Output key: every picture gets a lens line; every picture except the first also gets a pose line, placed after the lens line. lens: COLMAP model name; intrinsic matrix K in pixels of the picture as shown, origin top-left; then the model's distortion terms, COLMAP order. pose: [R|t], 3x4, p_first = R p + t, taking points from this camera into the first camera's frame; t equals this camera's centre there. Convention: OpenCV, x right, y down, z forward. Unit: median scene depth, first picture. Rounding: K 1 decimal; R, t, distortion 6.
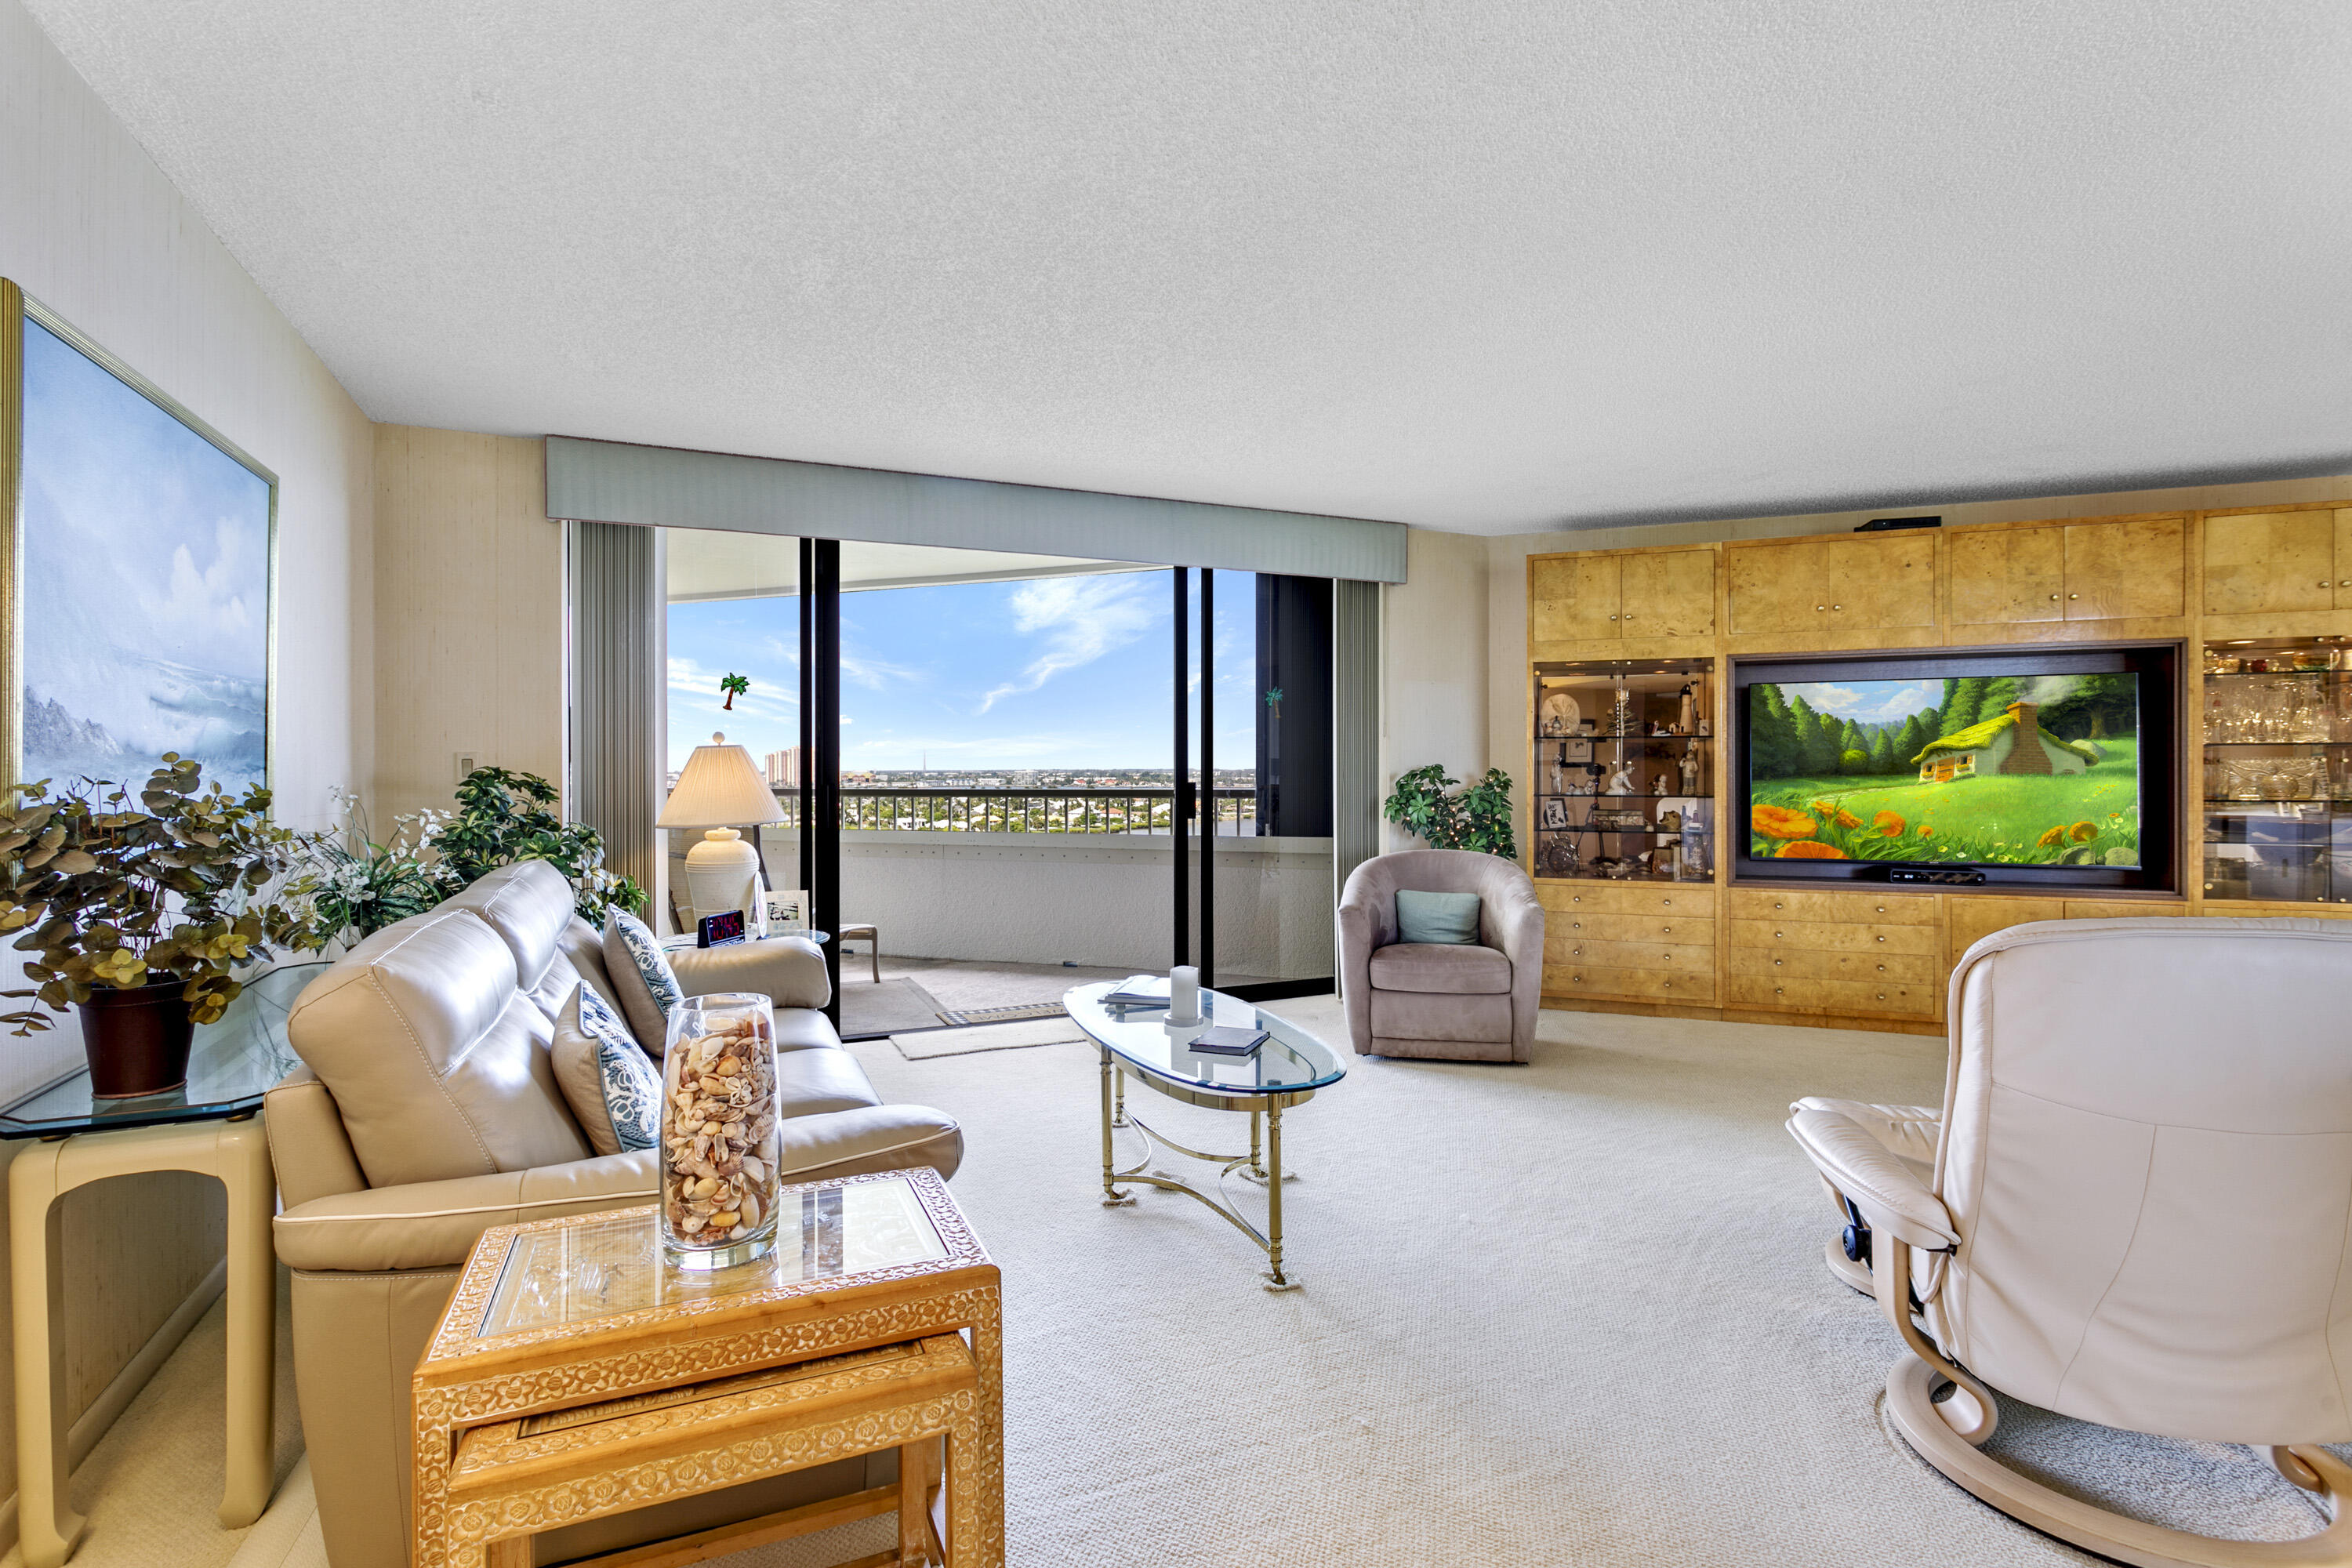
lens RADIAL K [[1131.1, 0, 1165.7], [0, 1131.1, 770.1], [0, 0, 1]] dist [-0.000041, -0.000118]
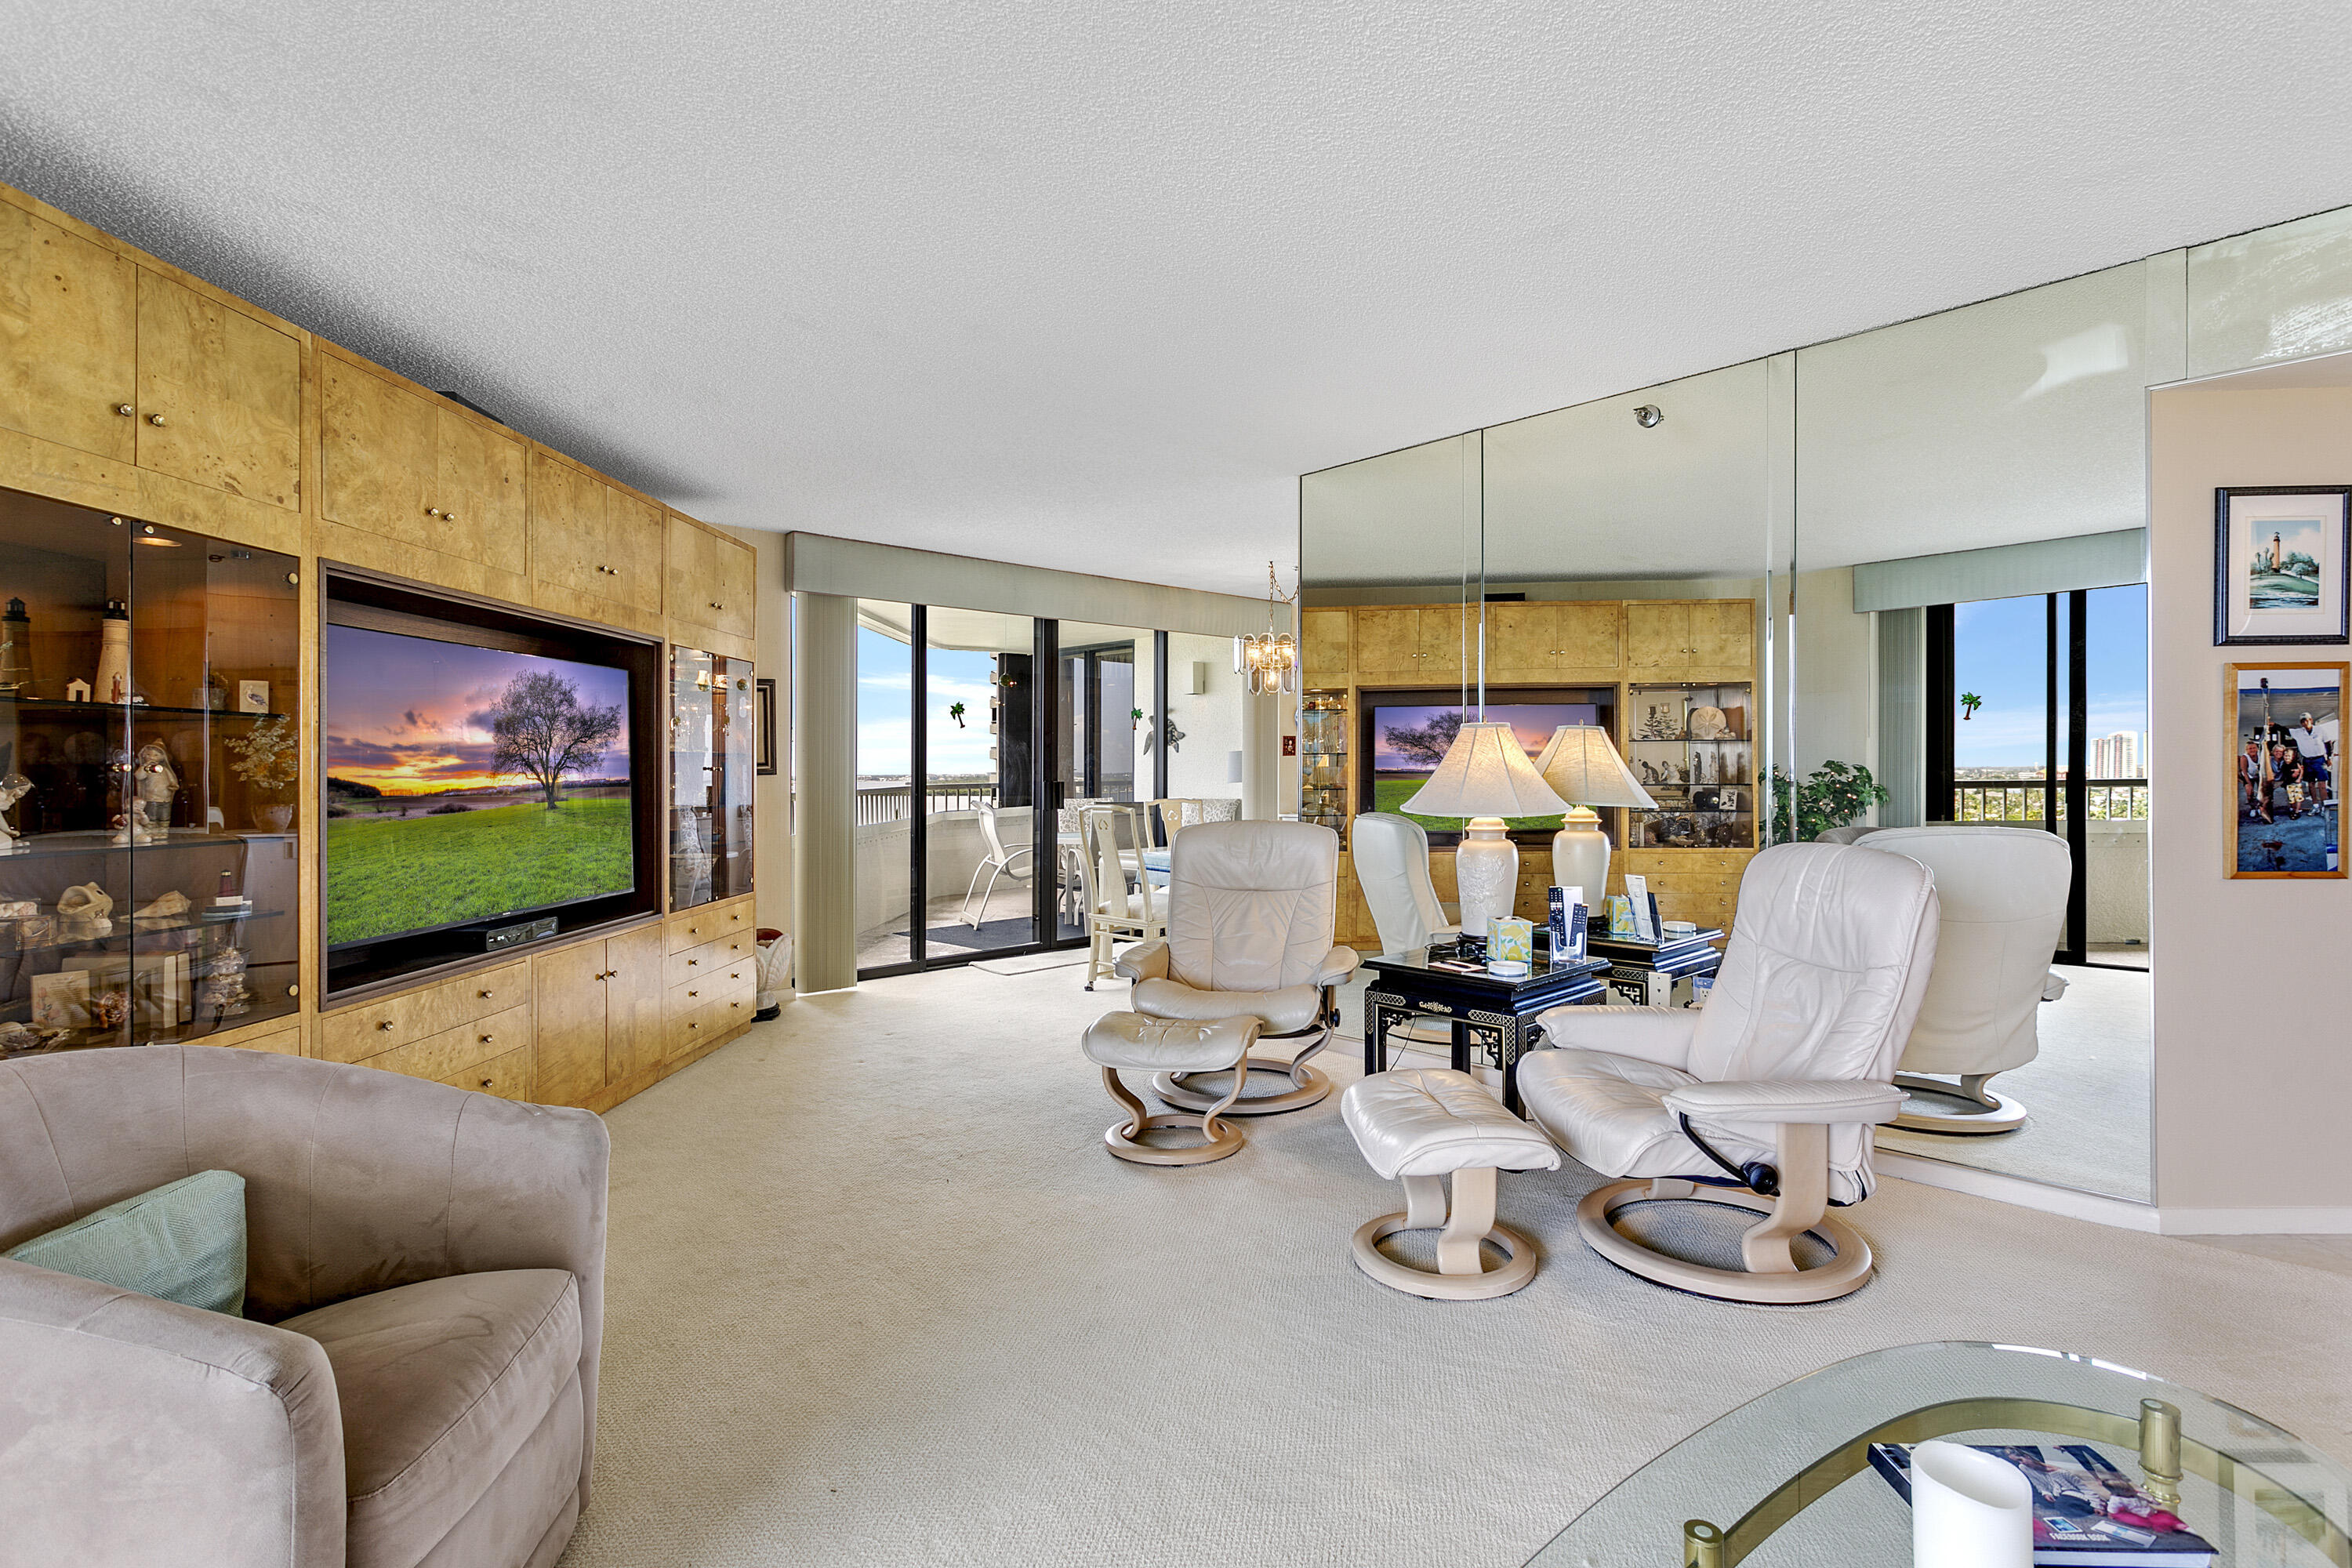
lens RADIAL K [[1131.1, 0, 1165.7], [0, 1131.1, 770.1], [0, 0, 1]] dist [-0.000041, -0.000118]
pose [[-0.317531, 0.003459, 0.948241, -0.144082], [0.008880, 0.999960, -0.000674, -0.003273], [-0.948206, 0.008207, -0.317550, 1.064644]]
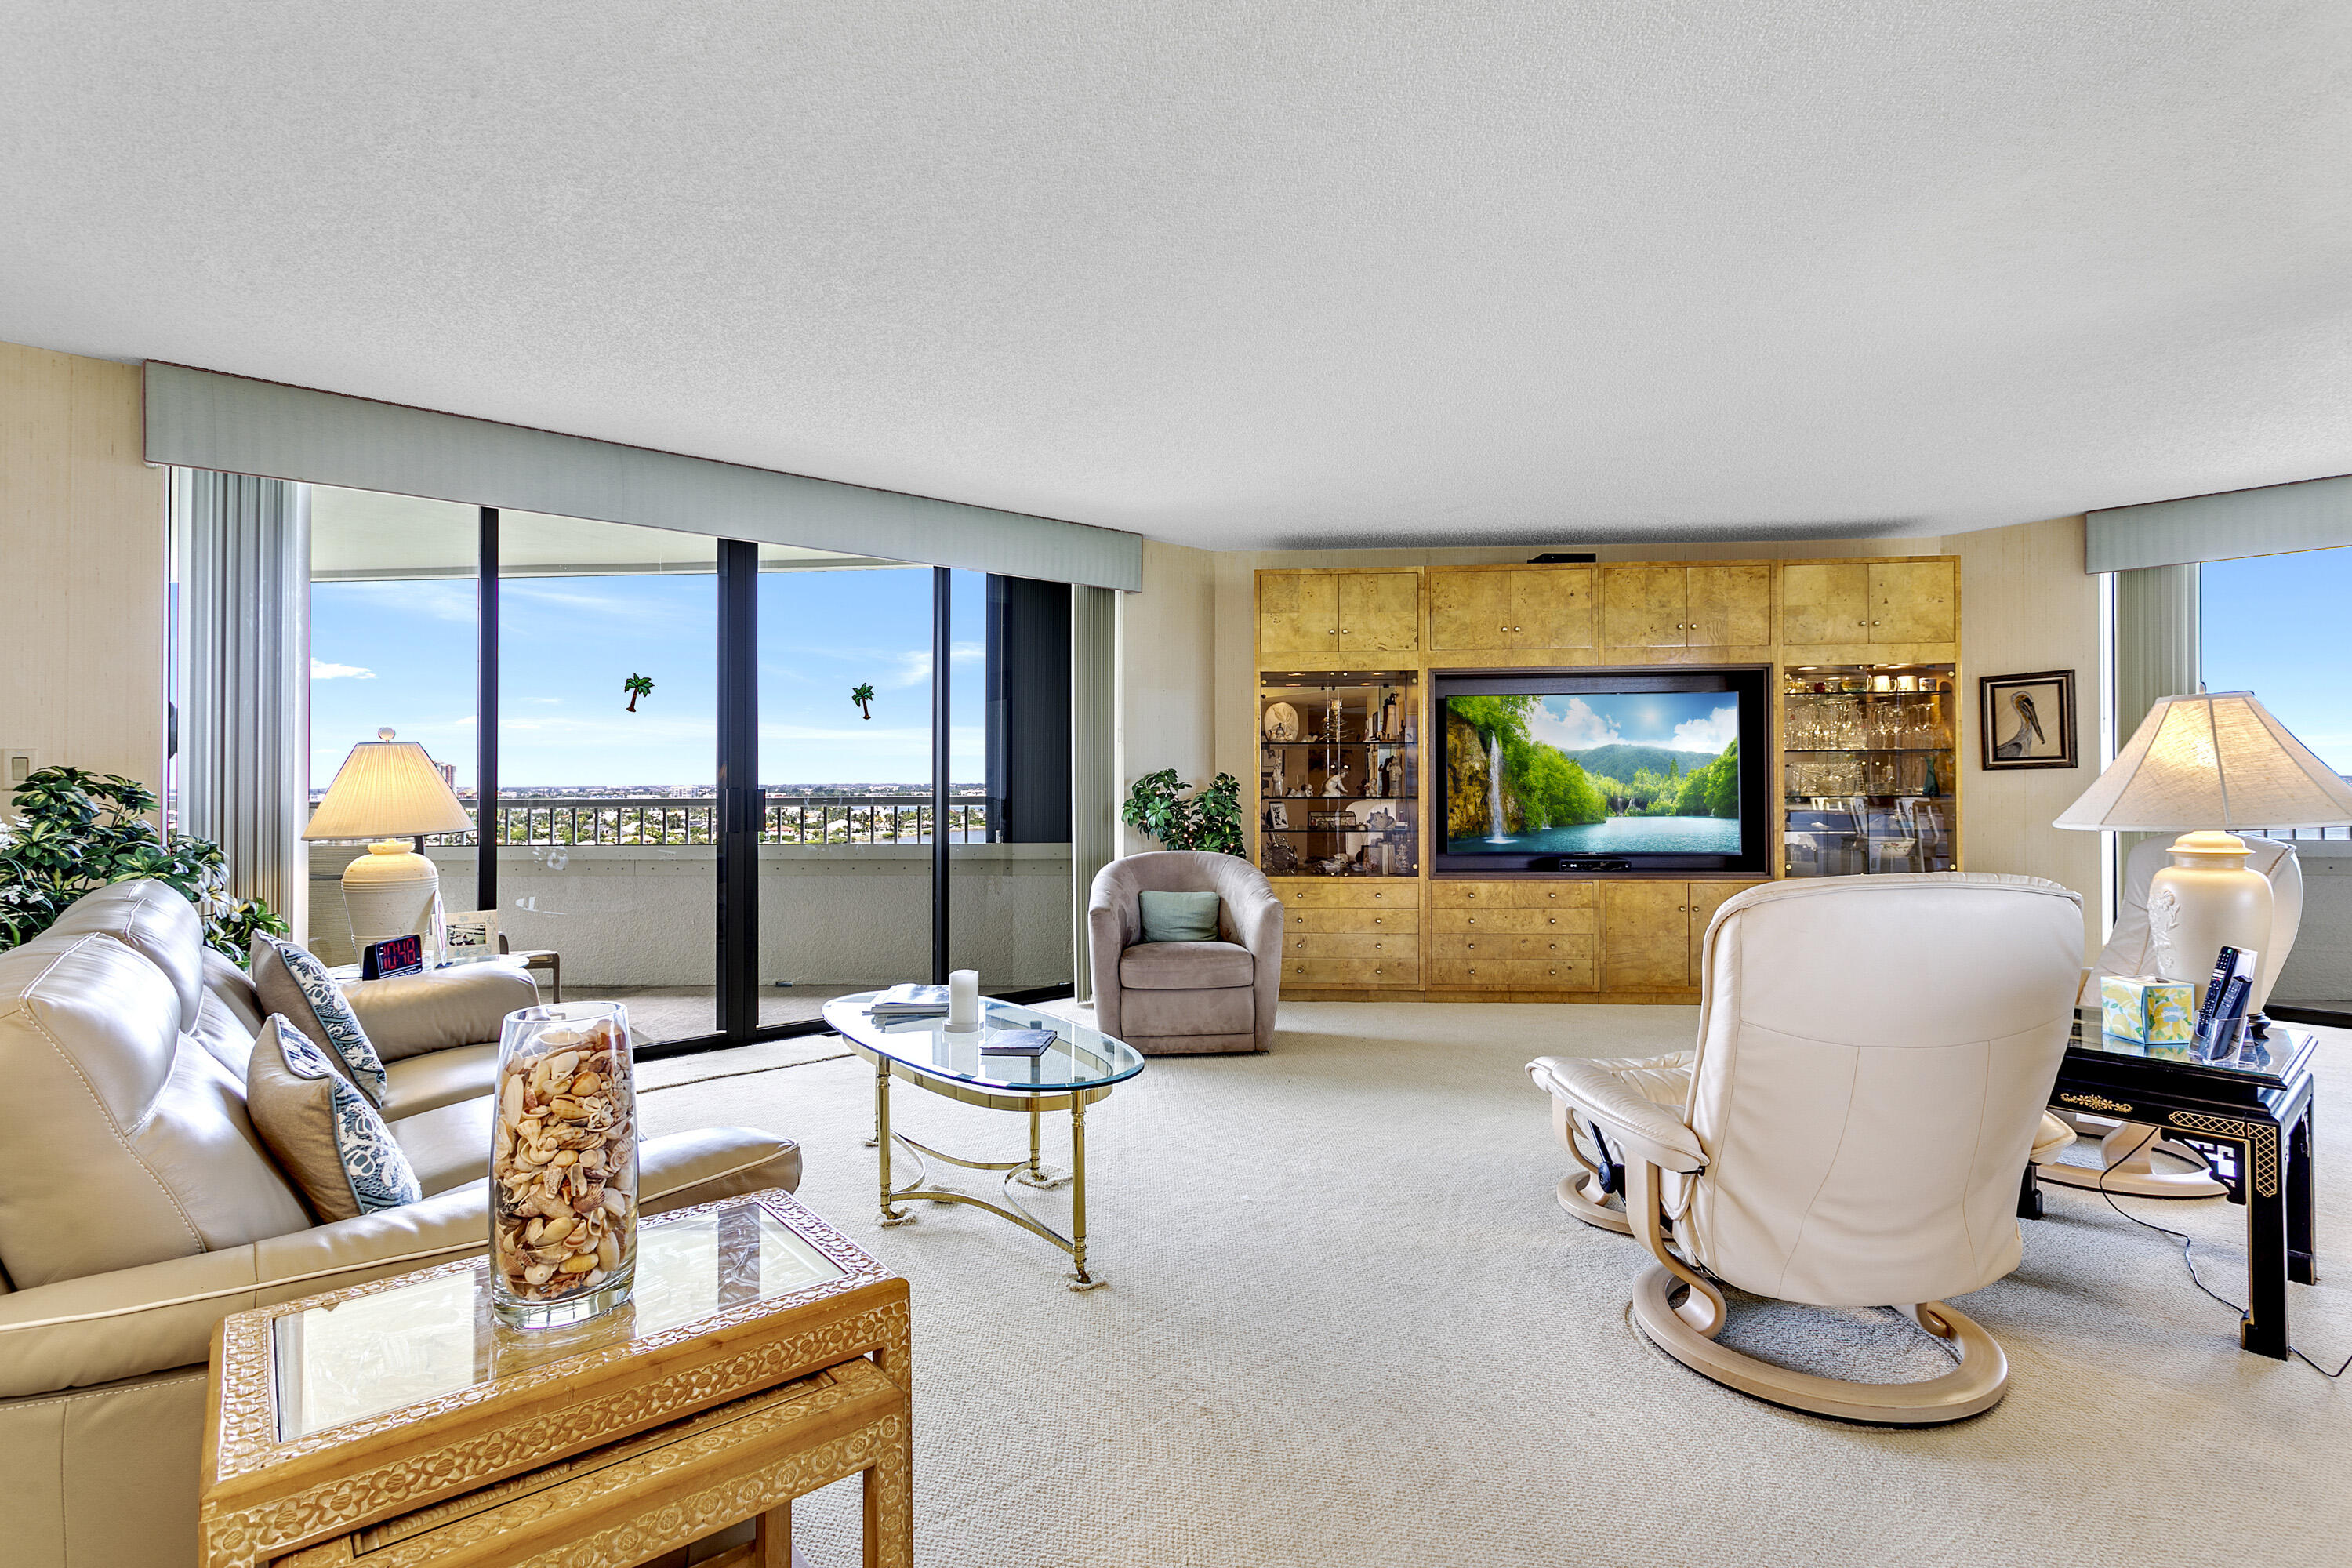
lens RADIAL K [[1131.1, 0, 1165.7], [0, 1131.1, 770.1], [0, 0, 1]] dist [-0.000041, -0.000118]
pose [[0.959991, 0.000185, 0.280031, -0.078589], [0.003543, 0.999912, -0.012806, 0.013566], [-0.280009, 0.013286, 0.959906, 0.018250]]
